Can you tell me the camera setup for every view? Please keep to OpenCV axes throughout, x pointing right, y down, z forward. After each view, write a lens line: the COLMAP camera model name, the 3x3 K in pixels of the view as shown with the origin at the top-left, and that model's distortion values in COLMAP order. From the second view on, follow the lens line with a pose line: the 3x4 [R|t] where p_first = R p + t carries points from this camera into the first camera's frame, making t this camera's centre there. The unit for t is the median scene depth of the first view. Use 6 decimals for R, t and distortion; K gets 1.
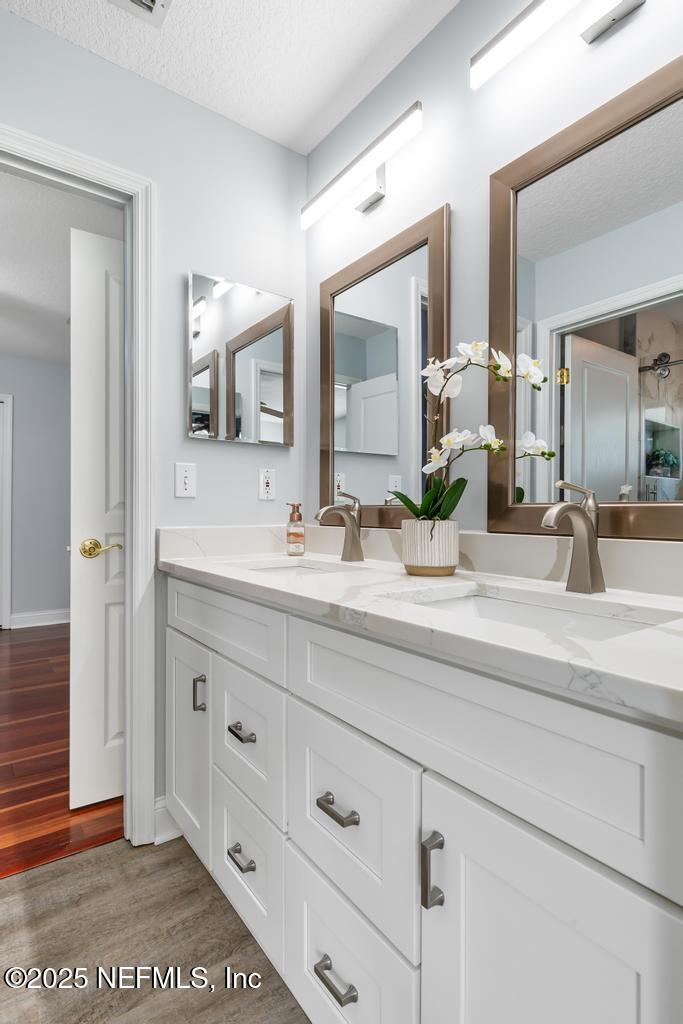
lens RADIAL K [[513.1, 0, 340.7], [0, 513.1, 511.3], [0, 0, 1]] dist [0.007547, 0.000092]
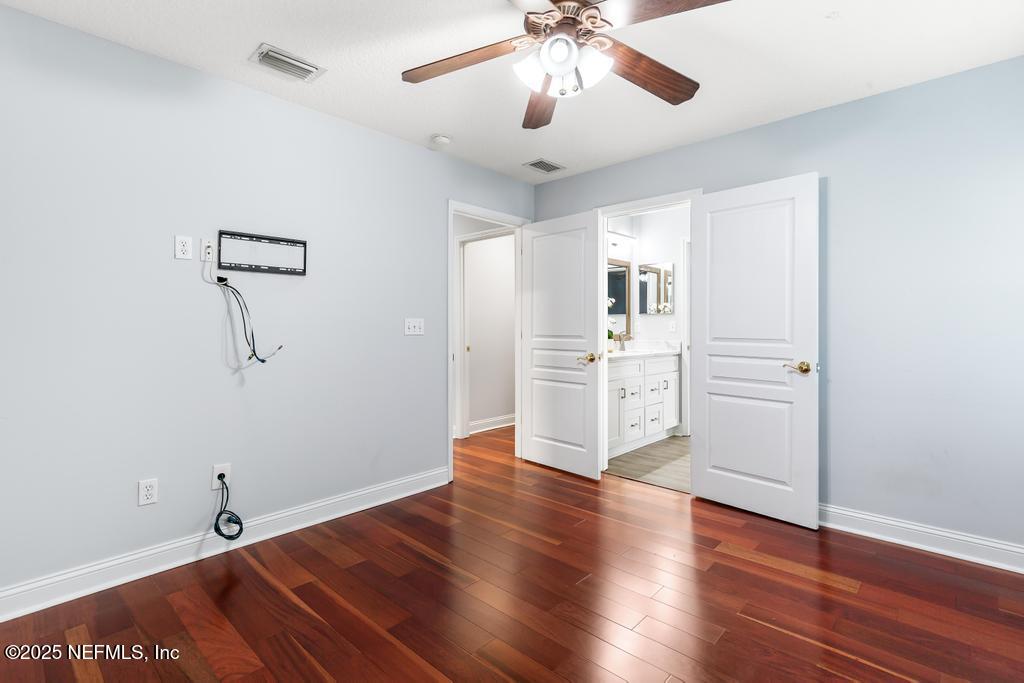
lens RADIAL K [[478.2, 0, 516.5], [0, 478.2, 328.9], [0, 0, 1]] dist [0.010435, -0.000251]
pose [[-0.185106, -0.000866, 0.982718, -2.580750], [0.000434, 0.999999, 0.000963, -0.049303], [-0.982718, 0.000605, -0.185106, 1.830660]]
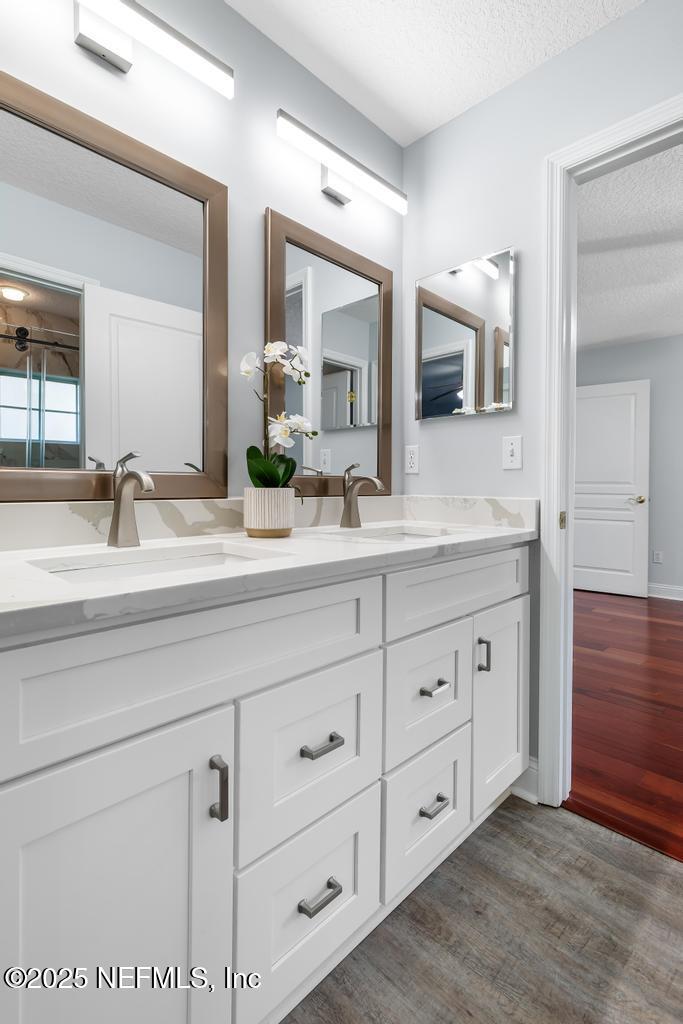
lens RADIAL K [[482.0, 0, 340.9], [0, 482.0, 488.7], [0, 0, 1]] dist [0.010301, -0.000868]
pose [[-0.154057, -0.009129, 0.988020, -0.696198], [-0.007531, 0.999939, 0.008065, 0.006775], [-0.988033, -0.006198, -0.154116, 0.787948]]
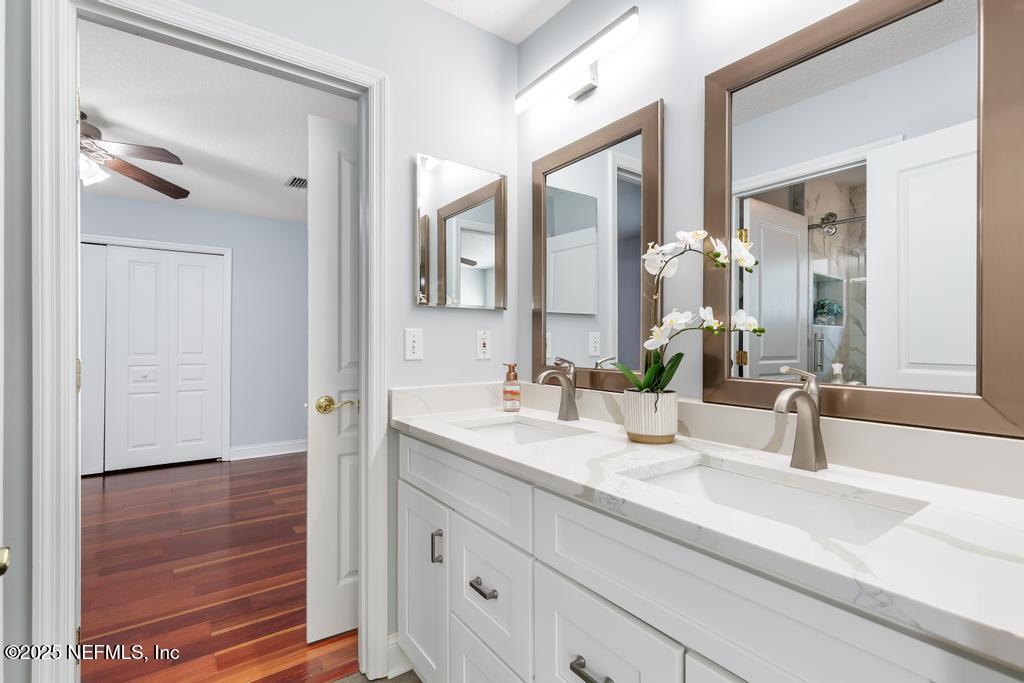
lens RADIAL K [[468.1, 0, 512.0], [0, 468.1, 341.5], [0, 0, 1]] dist [0.006523, 0.000283]
pose [[0.999980, -0.000282, -0.006261, -0.089369], [0.000267, 0.999997, -0.002388, -0.066737], [0.006262, 0.002387, 0.999978, -0.000472]]
